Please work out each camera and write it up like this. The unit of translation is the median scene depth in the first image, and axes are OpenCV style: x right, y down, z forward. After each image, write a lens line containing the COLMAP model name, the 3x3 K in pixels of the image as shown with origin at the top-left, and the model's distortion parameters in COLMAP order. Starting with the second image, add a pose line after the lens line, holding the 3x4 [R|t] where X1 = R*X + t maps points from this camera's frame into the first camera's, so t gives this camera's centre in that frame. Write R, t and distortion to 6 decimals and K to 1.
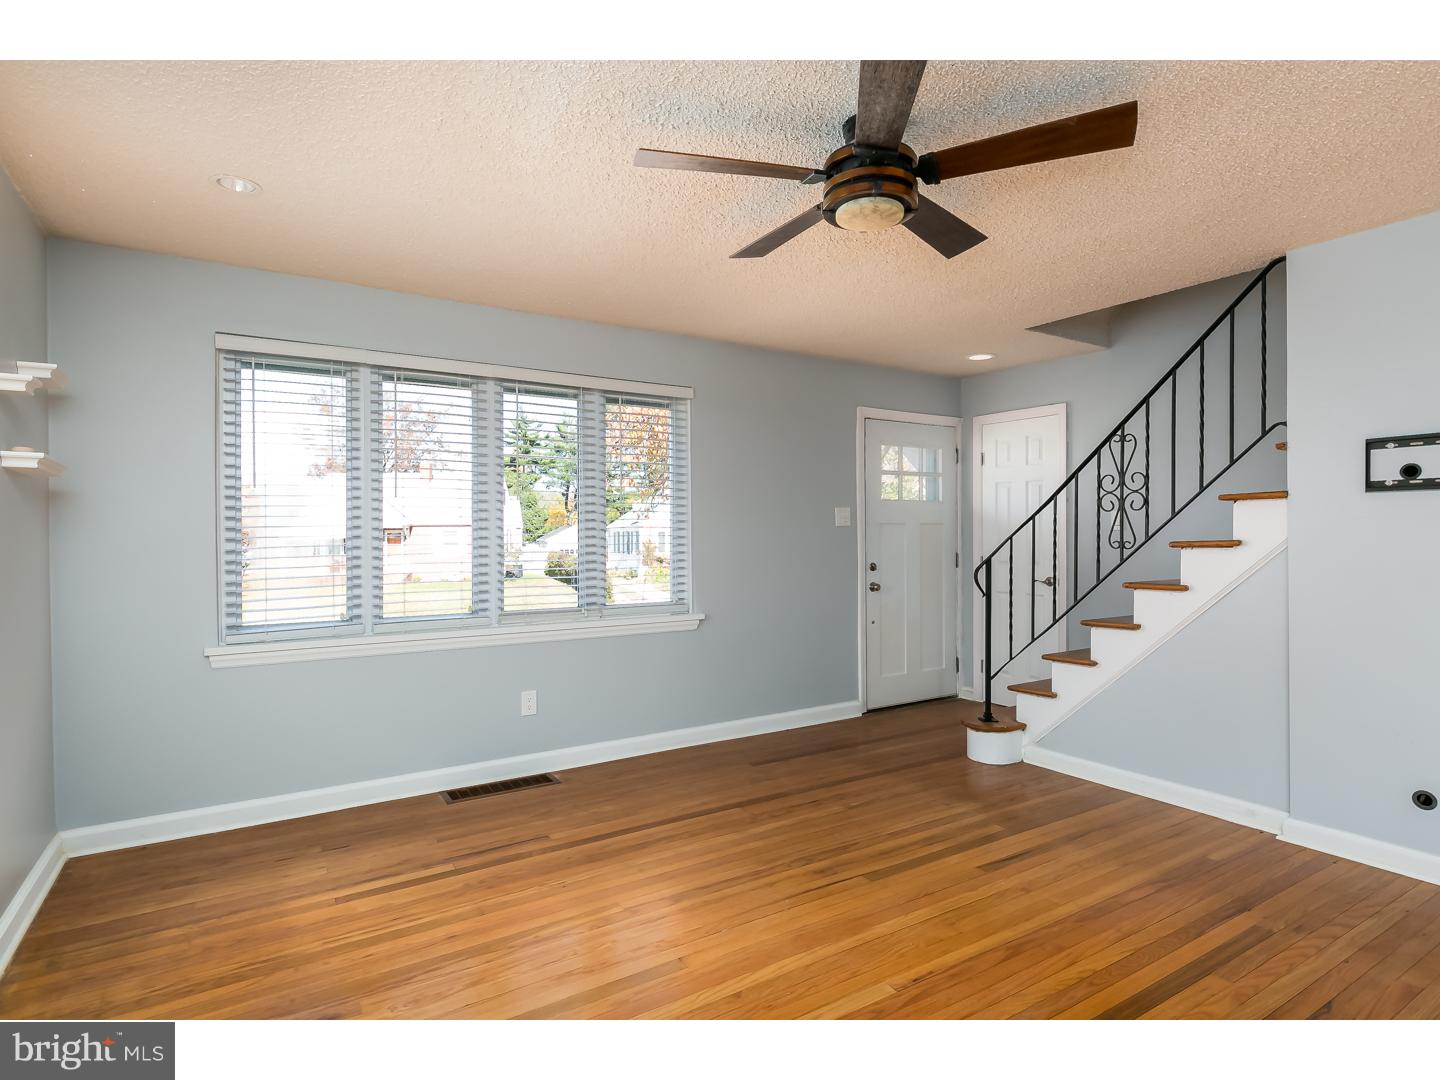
lens RADIAL K [[754.9, 0, 720.2], [0, 754.9, 536.9], [0, 0, 1]] dist [-0.001536, -0.003272]
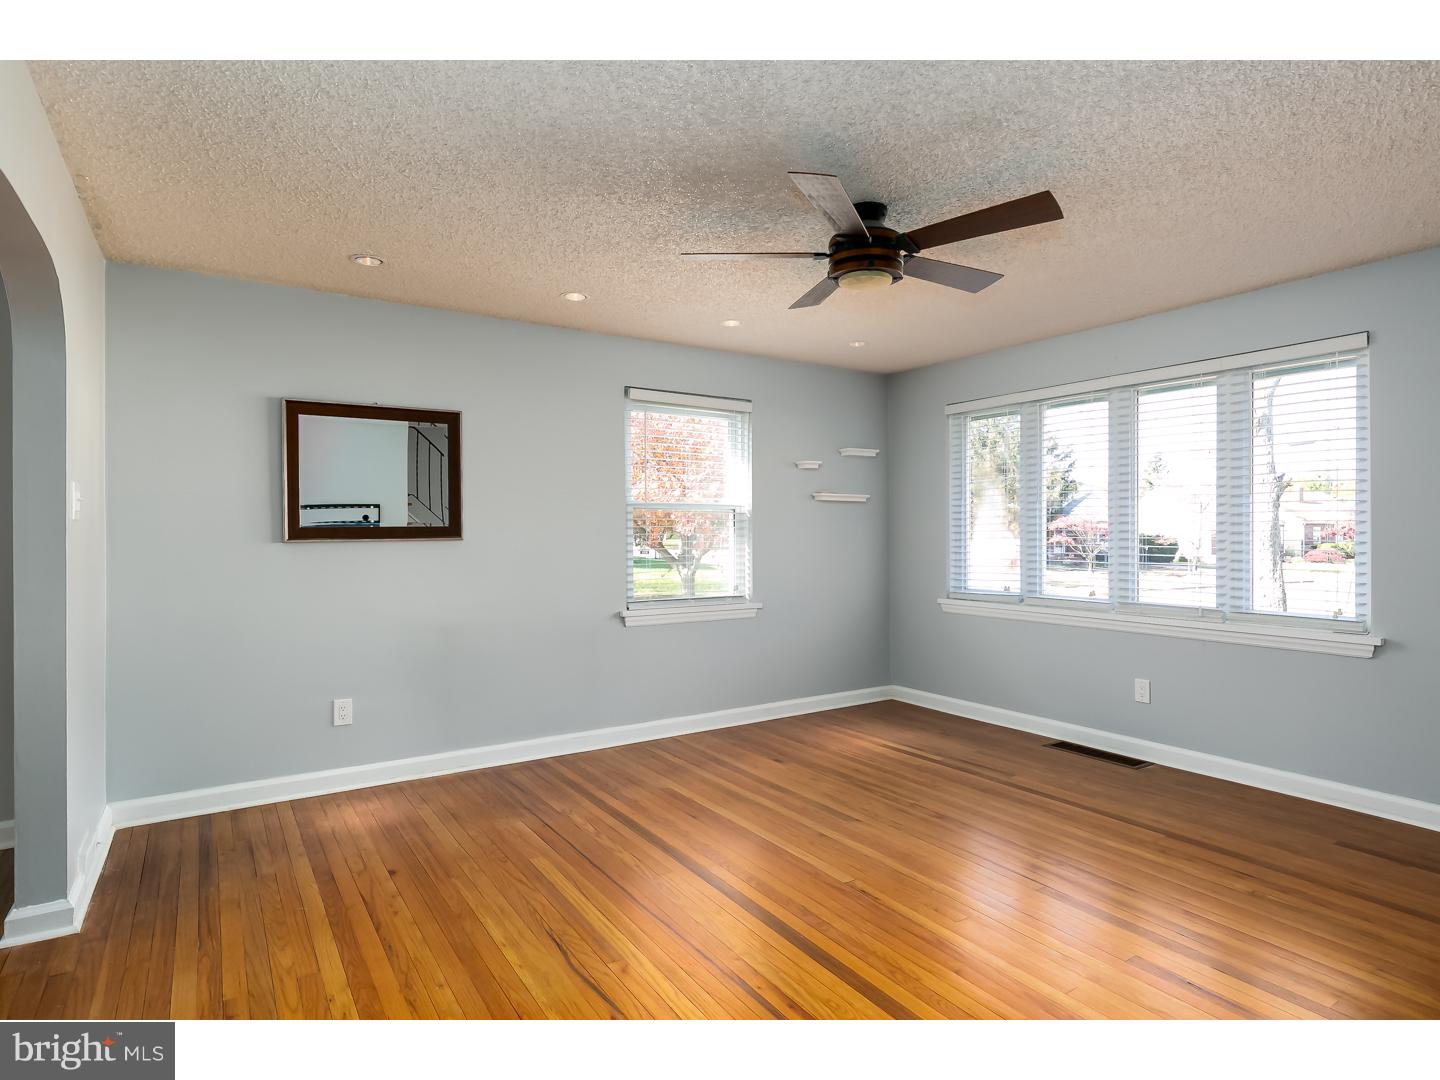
lens RADIAL K [[806.7, 0, 719.3], [0, 806.7, 525.9], [0, 0, 1]] dist [-0.002404, -0.000750]
pose [[0.014889, 0.007676, -0.999860, 1.068937], [0.006234, 0.999950, 0.007770, -0.026650], [0.999870, -0.006348, 0.014840, 0.492074]]
